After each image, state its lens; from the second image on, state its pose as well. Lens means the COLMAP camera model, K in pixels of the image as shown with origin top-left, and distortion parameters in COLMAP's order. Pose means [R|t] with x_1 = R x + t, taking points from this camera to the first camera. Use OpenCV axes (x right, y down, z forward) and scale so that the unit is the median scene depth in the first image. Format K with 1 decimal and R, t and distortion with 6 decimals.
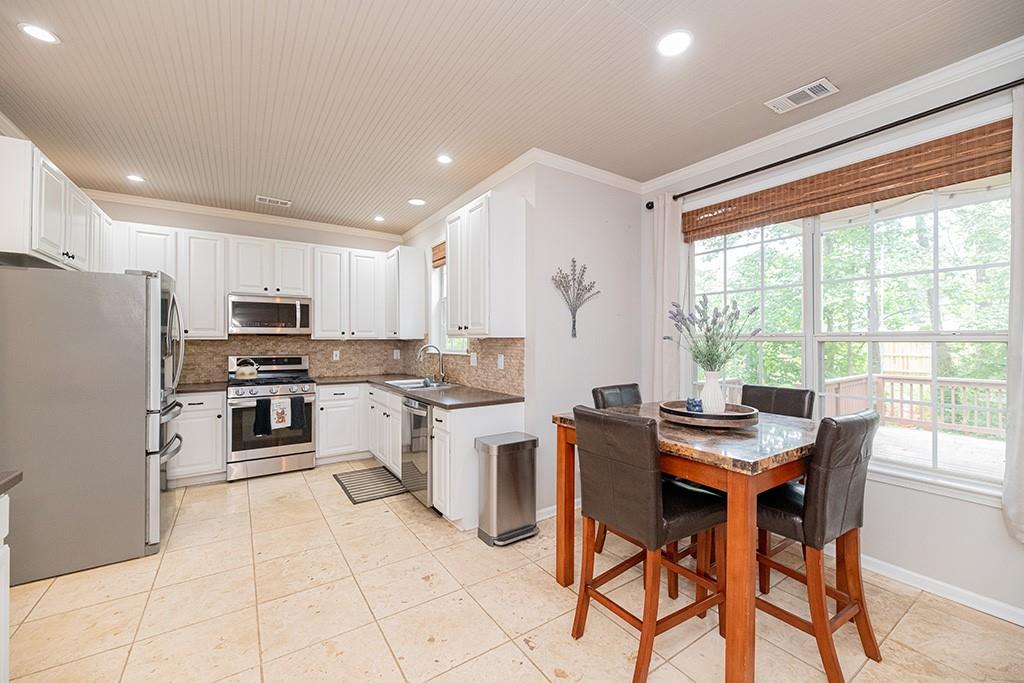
lens RADIAL K [[412.7, 0, 515.7], [0, 412.7, 339.2], [0, 0, 1]] dist [0.001598, 0.000271]
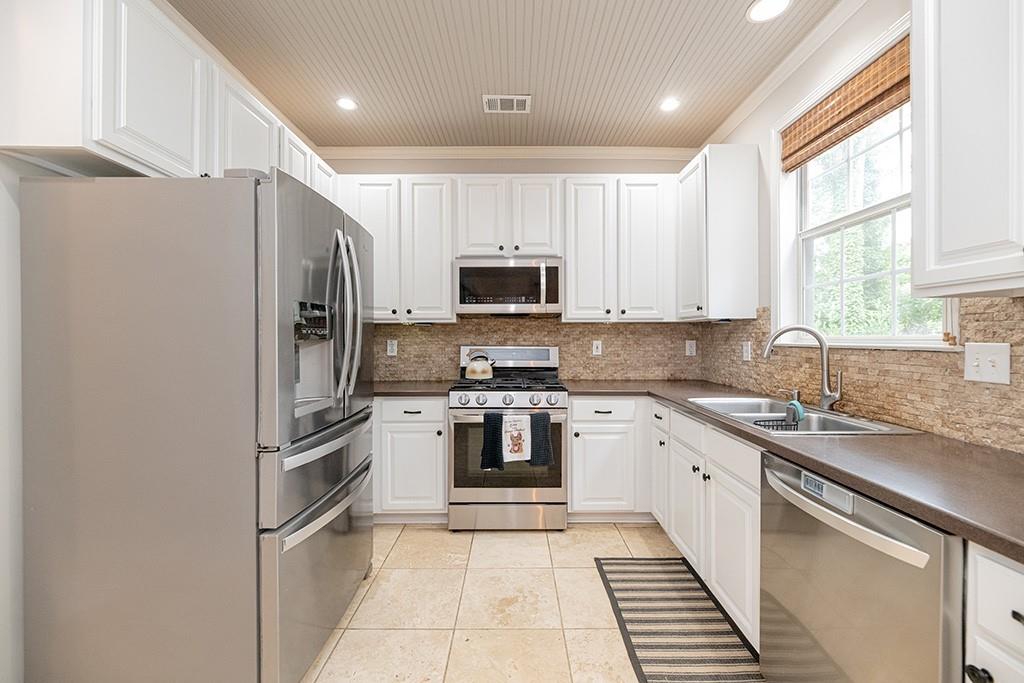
lens RADIAL K [[412.7, 0, 515.7], [0, 412.7, 339.2], [0, 0, 1]] dist [0.001598, 0.000271]
pose [[0.831145, 0.002939, -0.556048, -0.218751], [0.002343, 0.999959, 0.008786, 0.024071], [0.556051, -0.008605, 0.831104, 0.472543]]
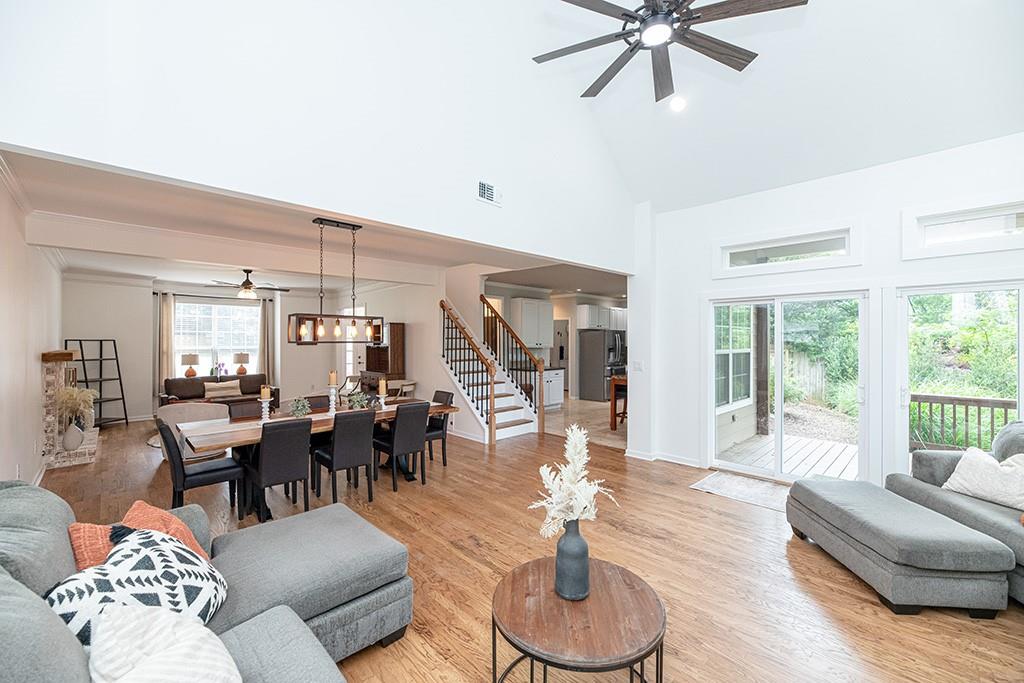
lens RADIAL K [[418.8, 0, 513.5], [0, 418.8, 340.6], [0, 0, 1]] dist [-0.000155, 0.000009]
pose [[0.174748, 0.002338, -0.984610, 1.807573], [0.000327, 0.999997, 0.002433, -0.046770], [0.984613, -0.000747, 0.174747, -0.344288]]
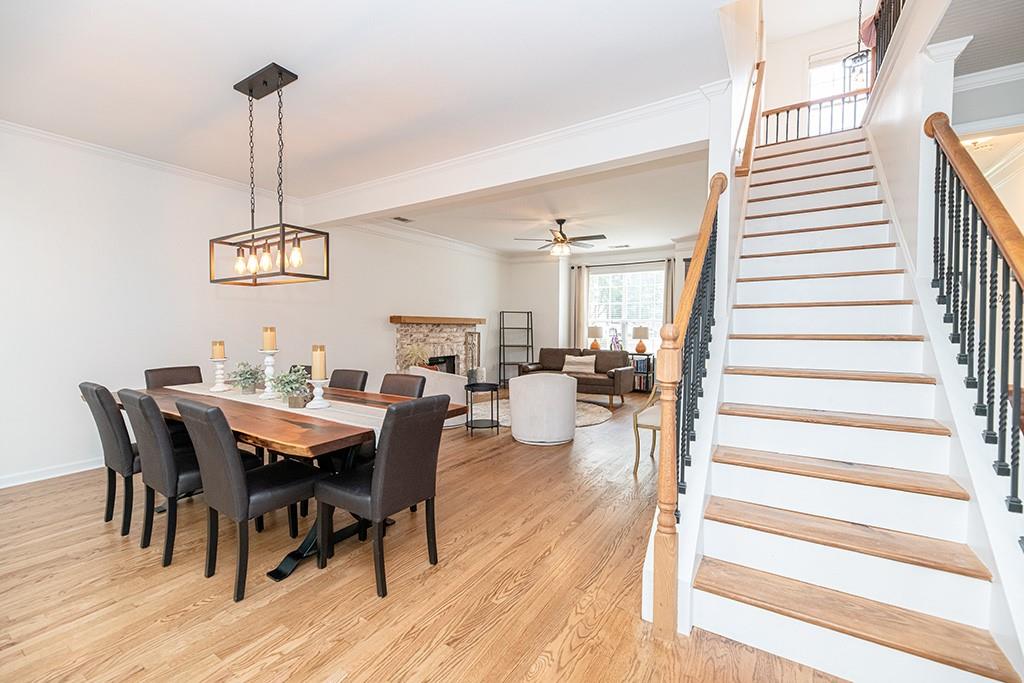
lens RADIAL K [[421.9, 0, 514.3], [0, 421.9, 339.8], [0, 0, 1]] dist [-0.001982, -0.000235]
pose [[-0.915866, 0.010107, -0.401356, 0.615116], [-0.002288, 0.999535, 0.030390, 0.029742], [0.401477, 0.028752, -0.915418, 0.145694]]
